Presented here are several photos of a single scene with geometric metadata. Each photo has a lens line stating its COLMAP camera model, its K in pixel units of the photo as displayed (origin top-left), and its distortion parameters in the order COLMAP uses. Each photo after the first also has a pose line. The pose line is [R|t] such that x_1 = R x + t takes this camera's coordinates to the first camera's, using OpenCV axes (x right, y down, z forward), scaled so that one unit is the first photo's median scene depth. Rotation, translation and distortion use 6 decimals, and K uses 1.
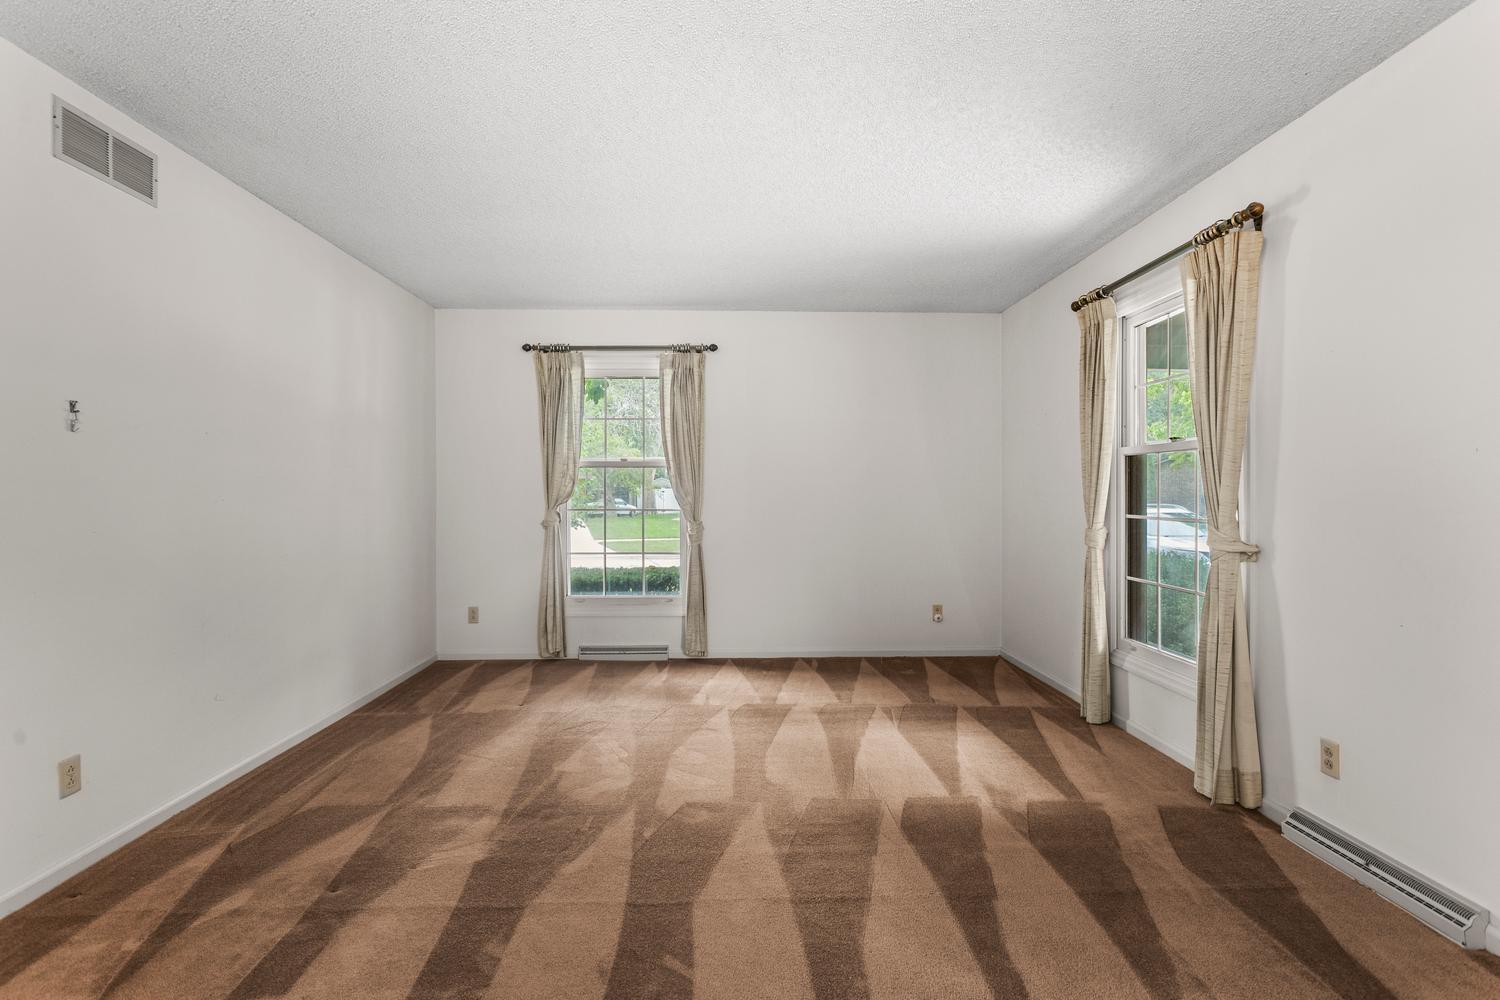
lens RADIAL K [[727.8, 0, 748.8], [0, 727.8, 494.9], [0, 0, 1]] dist [0.002056, 0.000977]
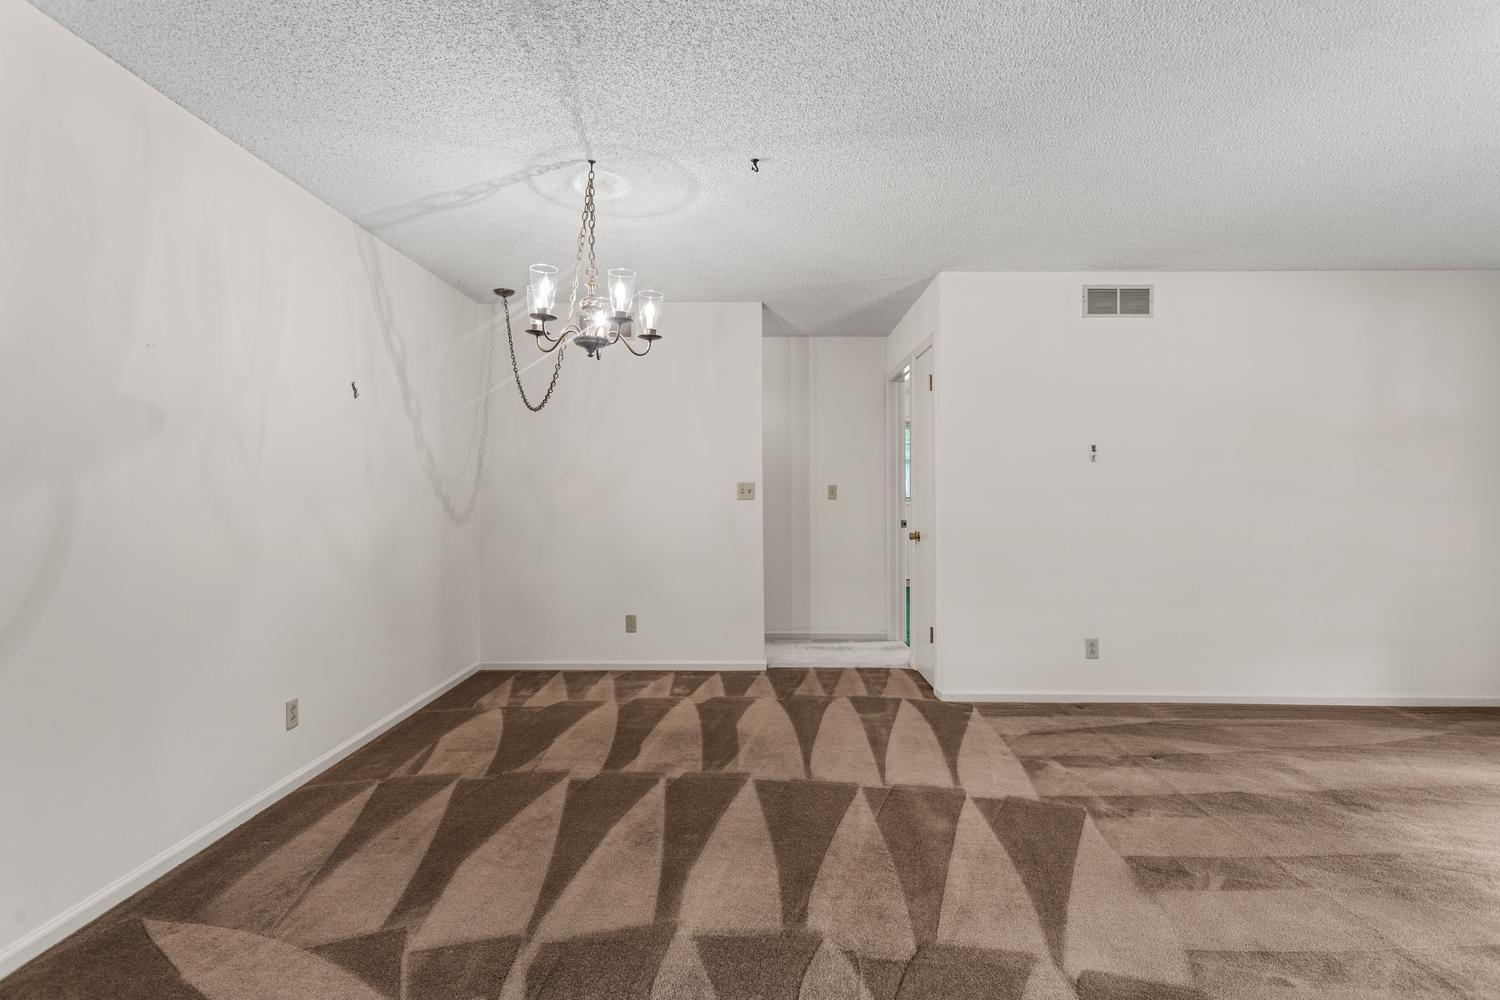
lens RADIAL K [[713.4, 0, 746.8], [0, 713.4, 489.0], [0, 0, 1]] dist [-0.001817, 0.001028]
pose [[-0.044057, -0.002484, -0.999026, 0.554075], [-0.007652, 0.999968, -0.002148, -0.004381], [0.999000, 0.007549, -0.044074, 0.125442]]
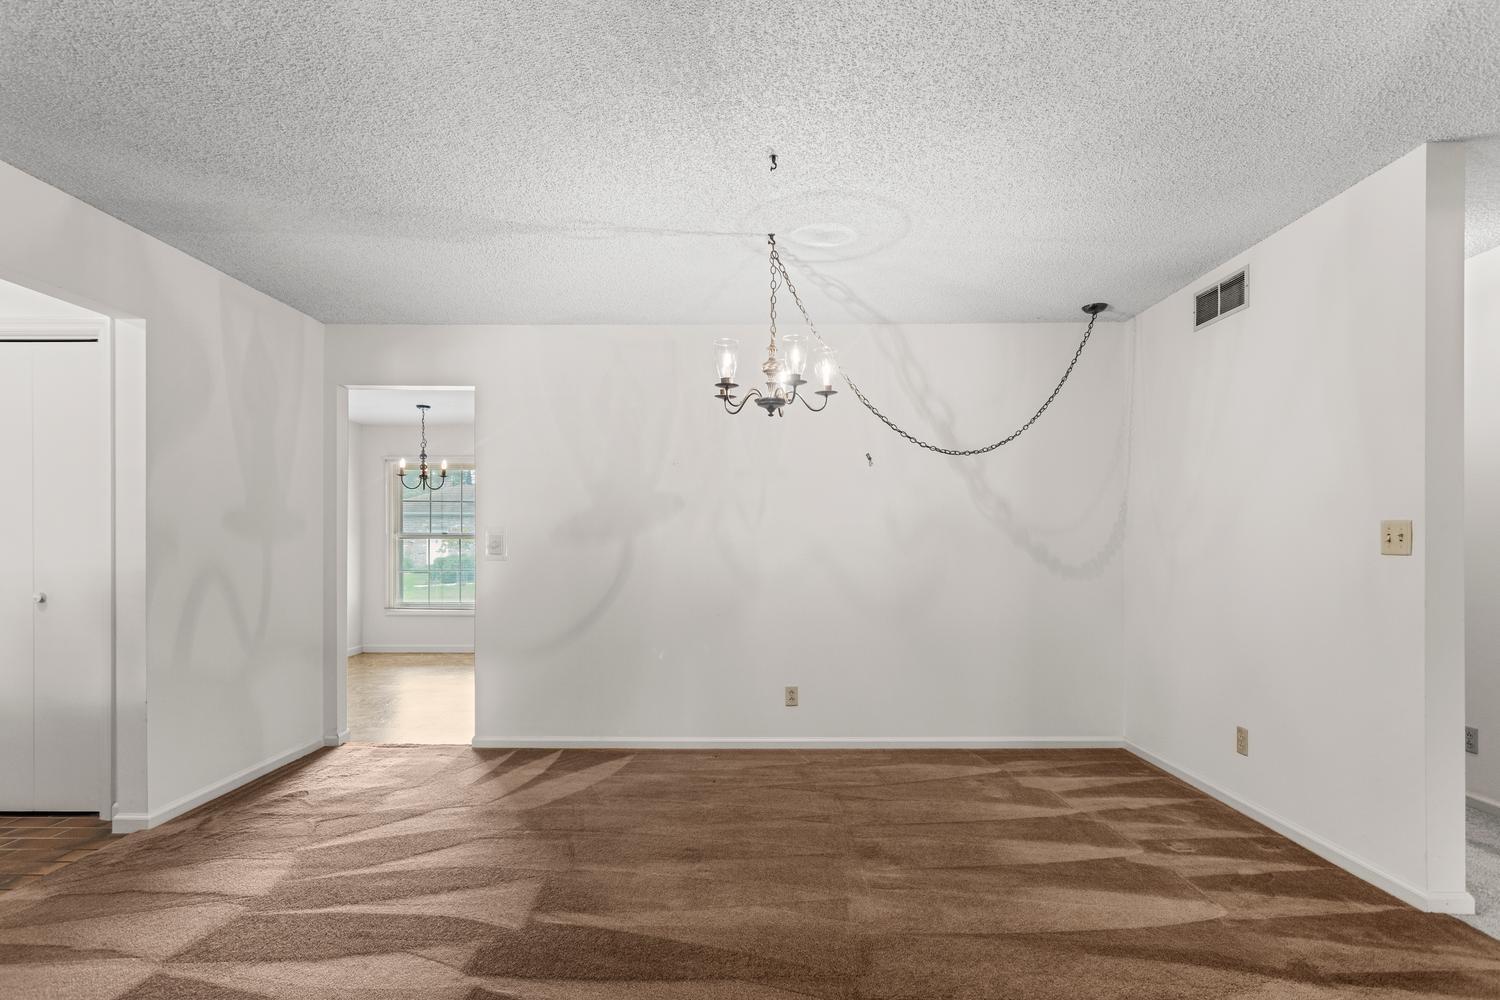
lens RADIAL K [[744.4, 0, 747.8], [0, 744.4, 551.0], [0, 0, 1]] dist [0.001141, 0.000257]
pose [[-0.999294, 0.001868, 0.037527, -0.167782], [0.002513, 0.999850, 0.017150, -0.004365], [-0.037490, 0.017232, -0.999148, 0.758876]]
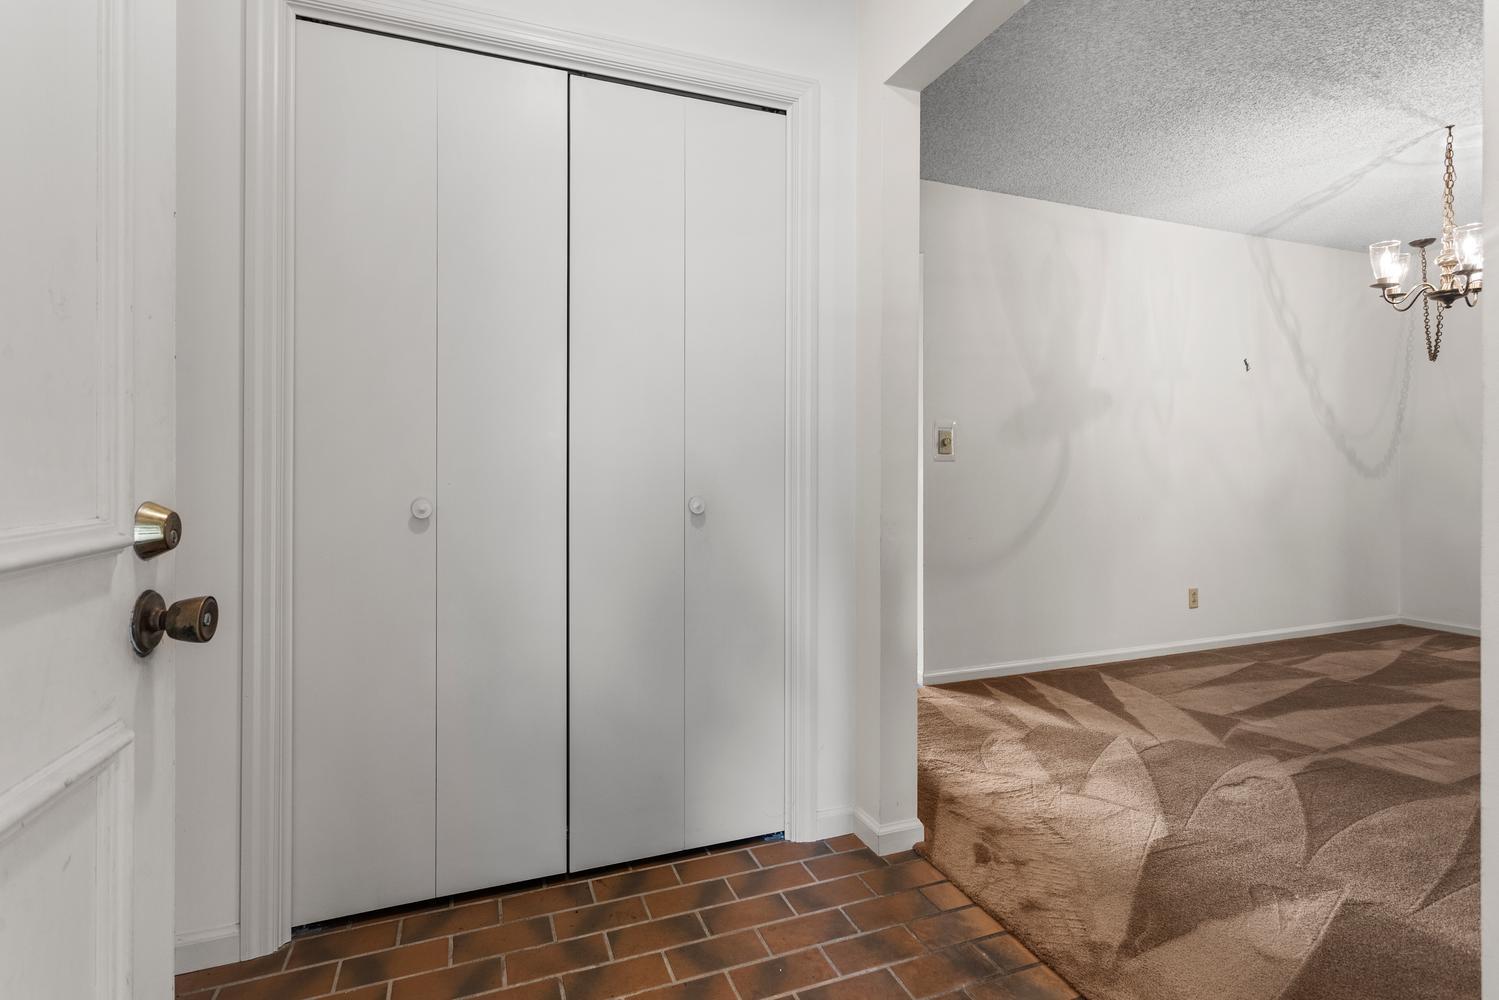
lens RADIAL K [[719.7, 0, 750.5], [0, 719.7, 467.8], [0, 0, 1]] dist [0.000255, -0.000112]
pose [[-0.945548, 0.001326, -0.325481, 0.819089], [-0.002126, 0.999945, 0.010249, 0.029512], [0.325477, 0.010383, -0.945493, 0.433446]]
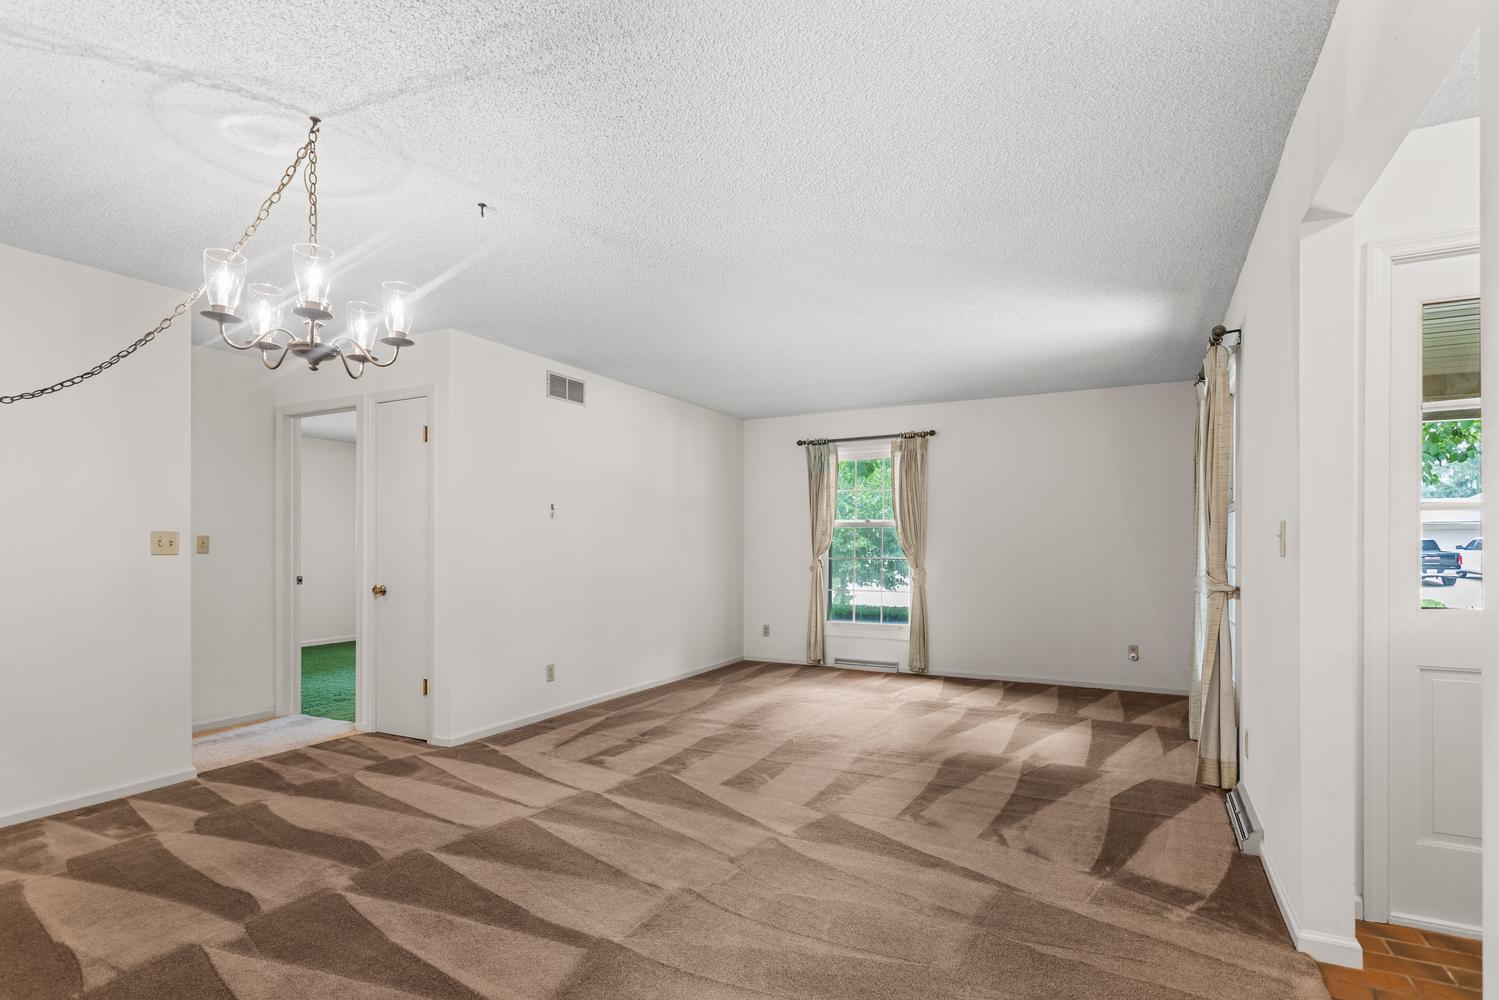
lens RADIAL K [[733.9, 0, 745.4], [0, 733.9, 537.3], [0, 0, 1]] dist [0.000025, 0.000126]
pose [[0.870326, -0.005364, -0.492447, 0.421561], [-0.002083, 0.999892, -0.014571, 0.002399], [0.492471, 0.013707, 0.870221, -0.401562]]
